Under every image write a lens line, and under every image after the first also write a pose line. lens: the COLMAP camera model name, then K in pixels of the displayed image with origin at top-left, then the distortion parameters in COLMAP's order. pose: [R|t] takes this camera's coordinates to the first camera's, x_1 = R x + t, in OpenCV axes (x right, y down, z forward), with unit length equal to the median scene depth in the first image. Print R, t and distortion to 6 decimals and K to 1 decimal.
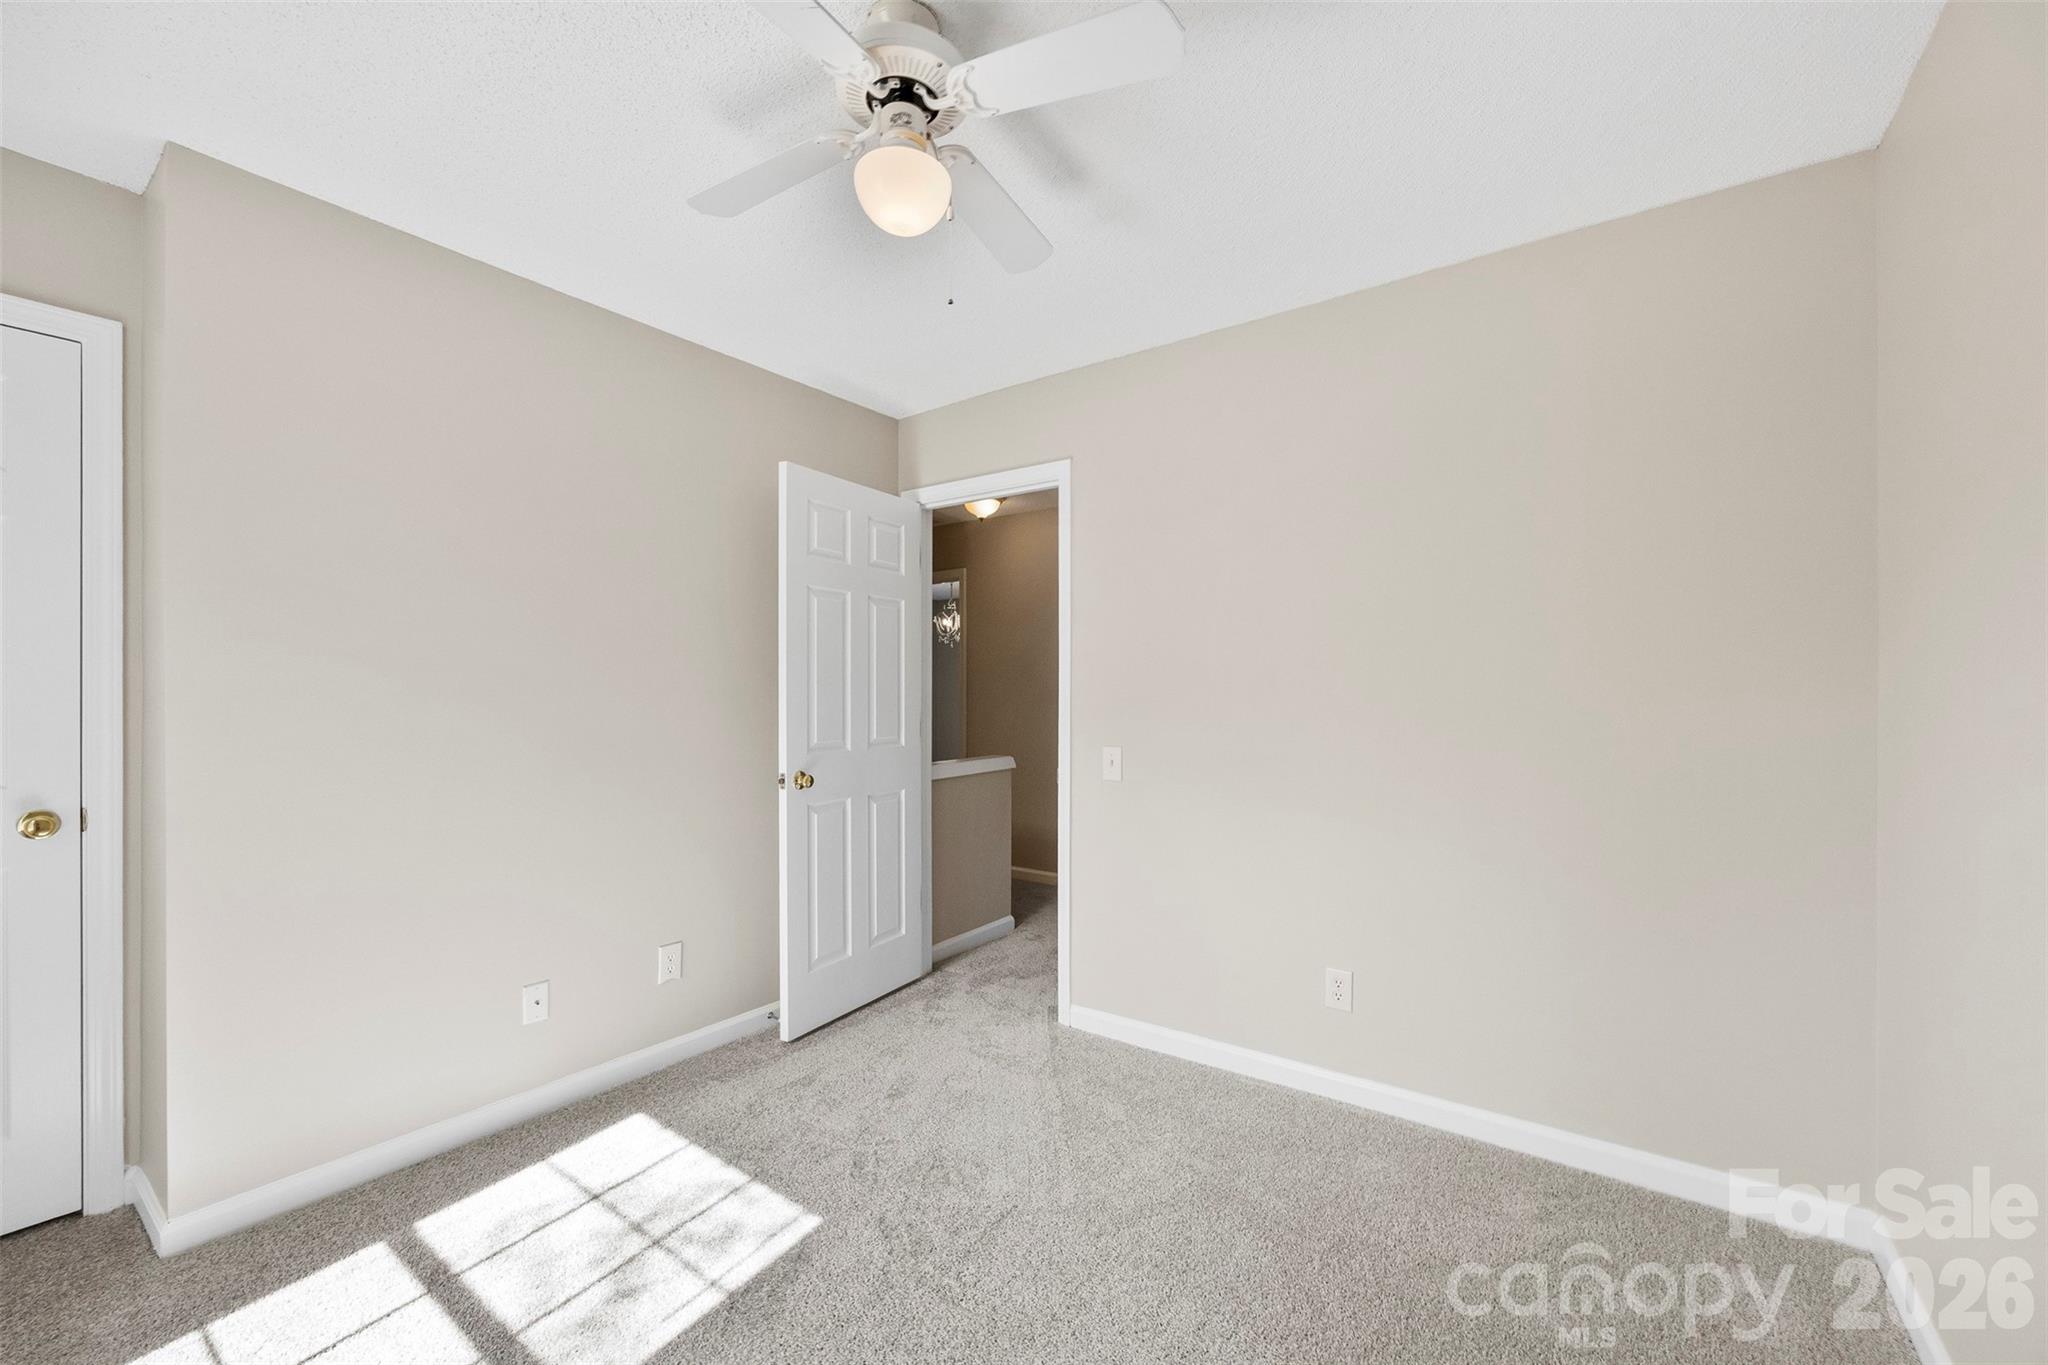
lens RADIAL K [[825.0, 0, 1021.8], [0, 825.0, 689.0], [0, 0, 1]] dist [-0.000214, -0.000279]
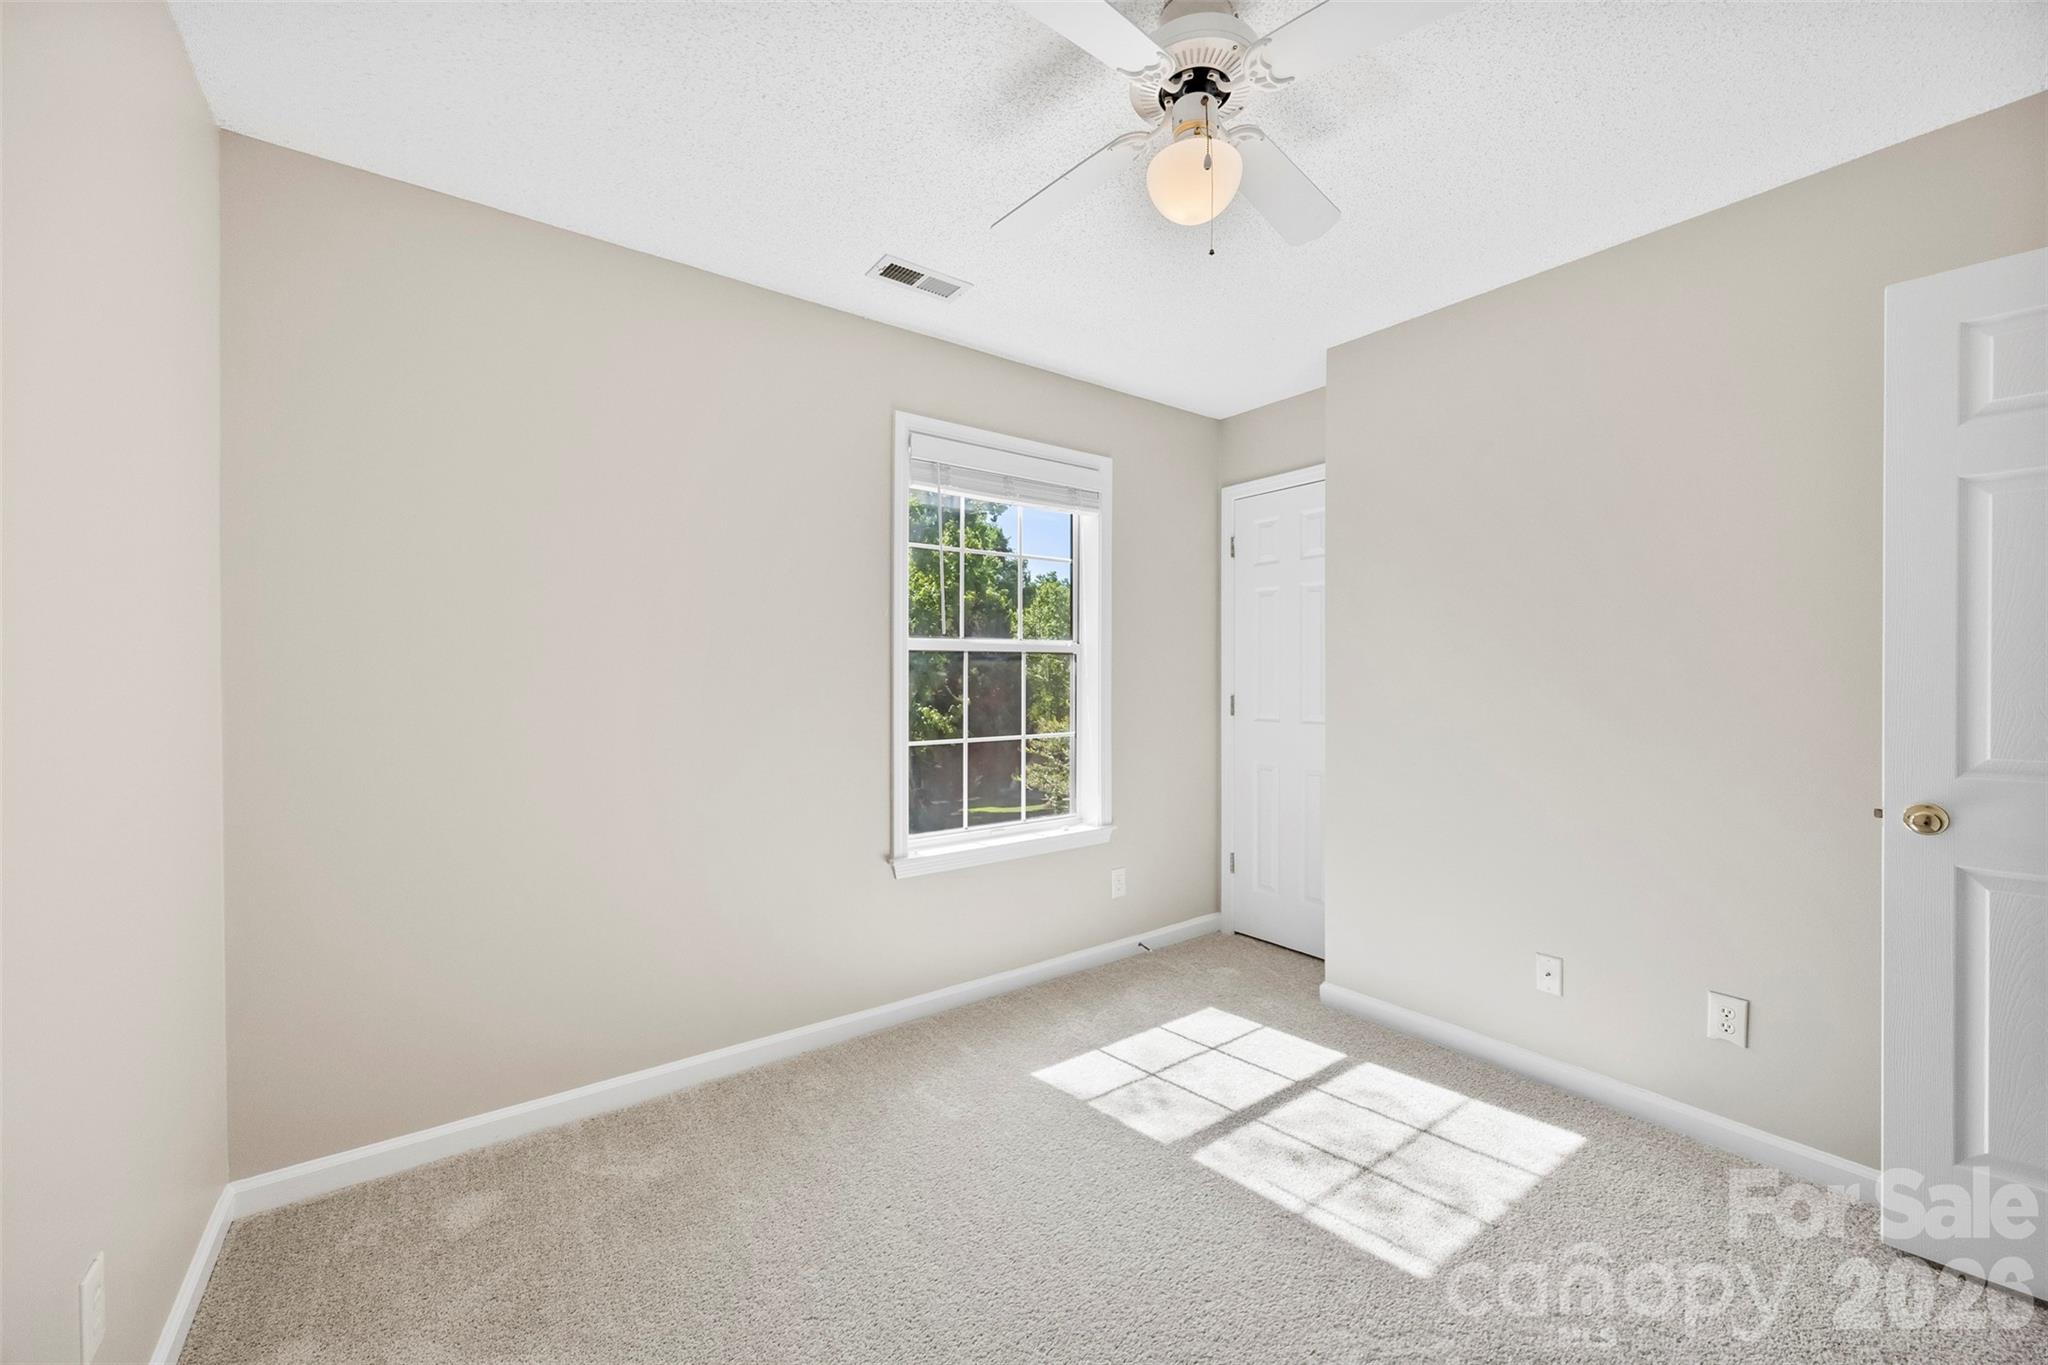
lens RADIAL K [[805.0, 0, 1028.5], [0, 805.0, 673.9], [0, 0, 1]] dist [0.000543, 0.000163]
pose [[-0.290846, 0.003329, -0.956764, 0.669803], [0.010006, 0.999950, 0.000437, 0.003041], [0.956718, -0.009446, -0.290865, 0.828054]]
